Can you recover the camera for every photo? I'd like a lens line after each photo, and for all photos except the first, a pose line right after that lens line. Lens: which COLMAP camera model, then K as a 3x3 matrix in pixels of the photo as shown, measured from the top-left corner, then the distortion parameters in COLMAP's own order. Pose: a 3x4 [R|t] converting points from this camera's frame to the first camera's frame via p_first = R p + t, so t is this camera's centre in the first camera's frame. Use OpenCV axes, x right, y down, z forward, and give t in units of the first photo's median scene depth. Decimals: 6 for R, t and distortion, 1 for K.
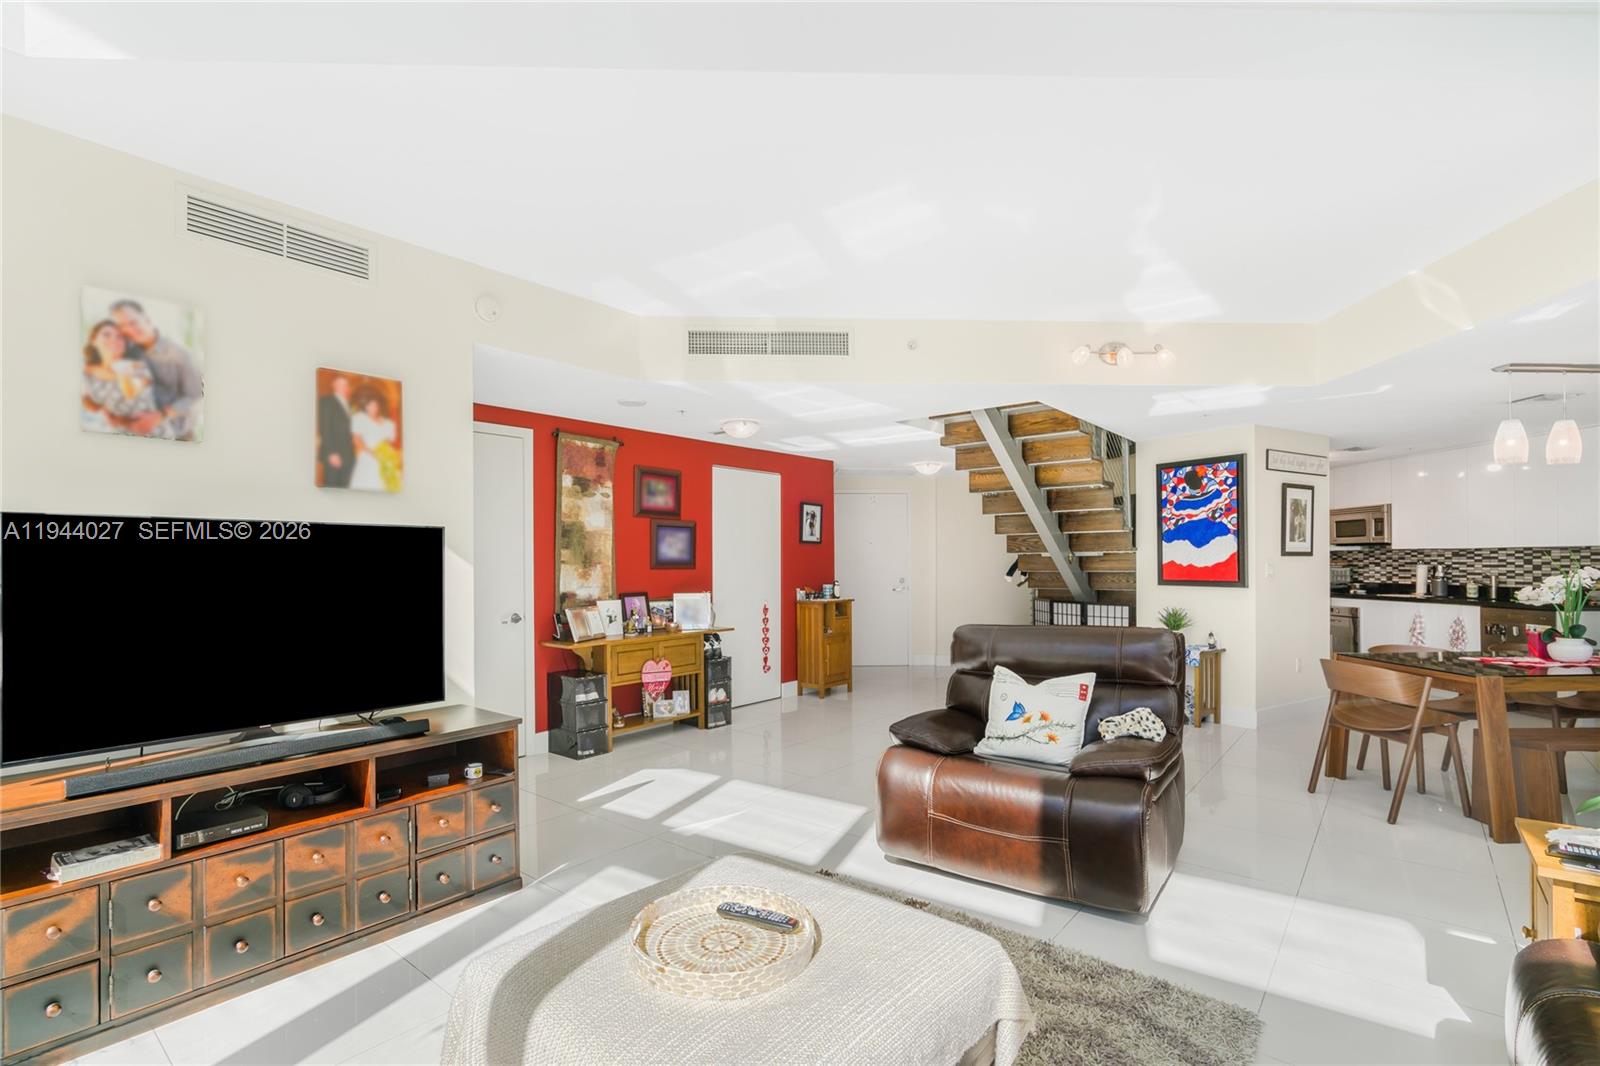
lens RADIAL K [[712.6, 0, 797.6], [0, 712.6, 559.4], [0, 0, 1]] dist [-0.010384, 0.004600]
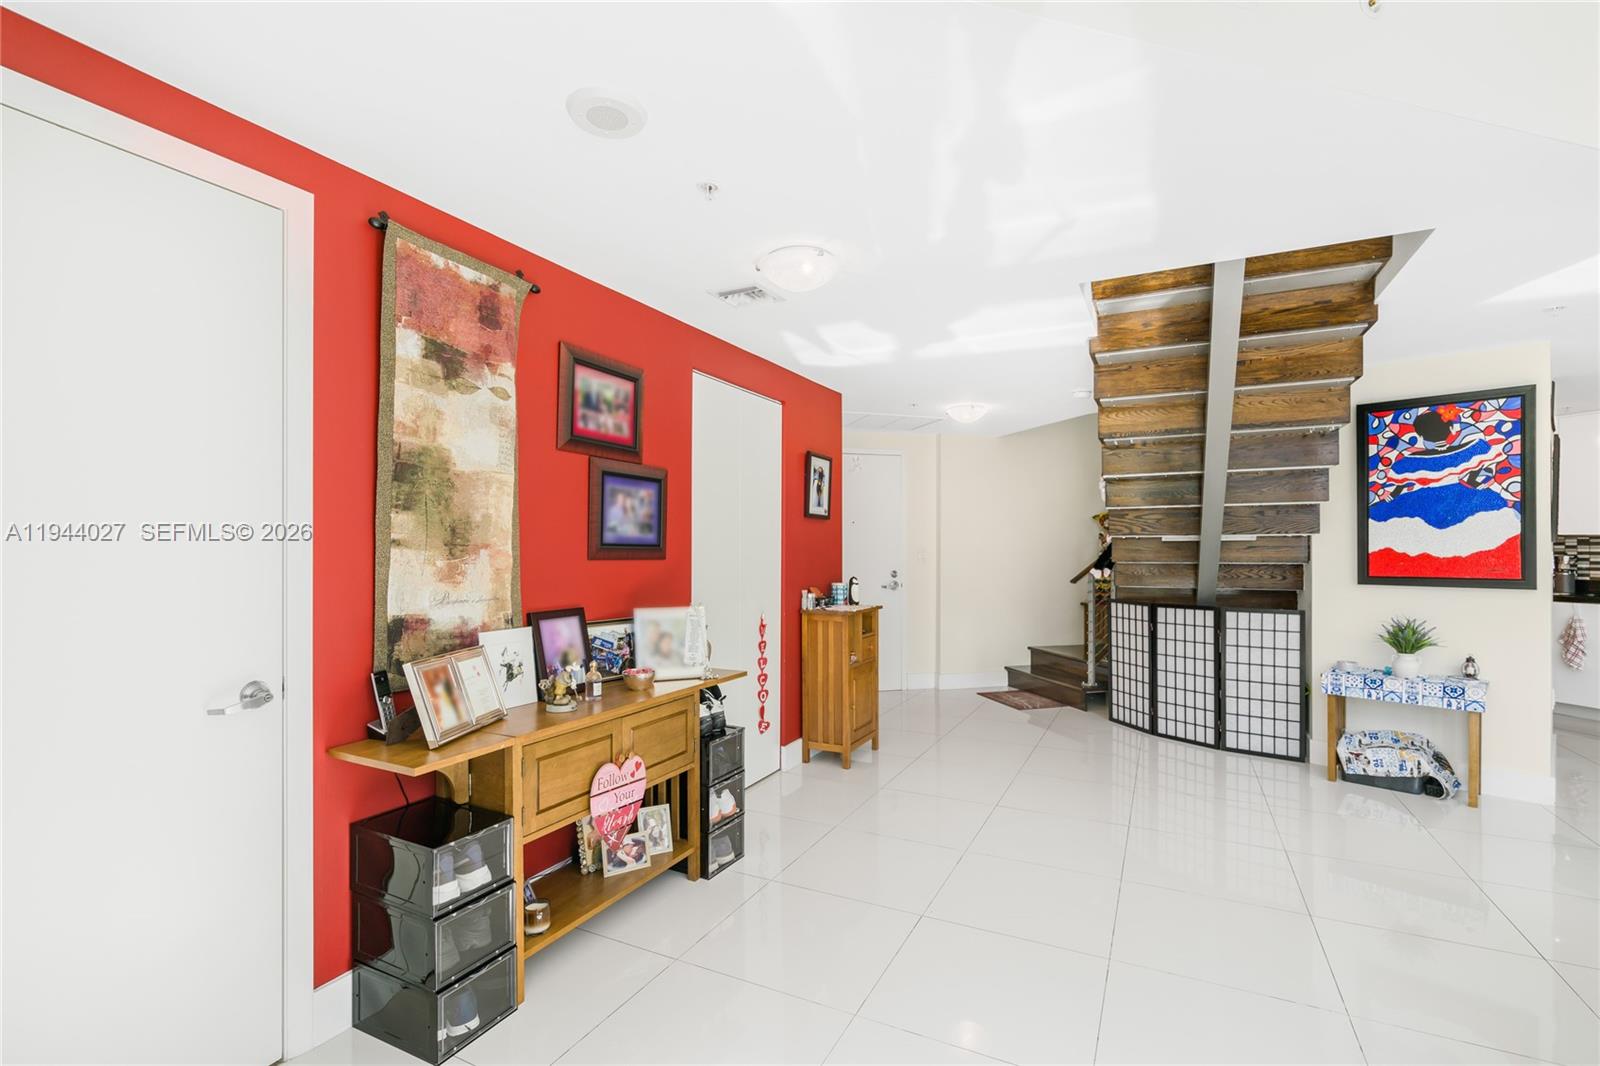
lens RADIAL K [[712.6, 0, 800.3], [0, 712.6, 545.2], [0, 0, 1]] dist [-0.010384, 0.004600]
pose [[0.976586, 0.005966, 0.215045, -0.170994], [-0.005056, 0.999976, -0.004782, 0.005619], [-0.215069, 0.003583, 0.976592, 0.495224]]
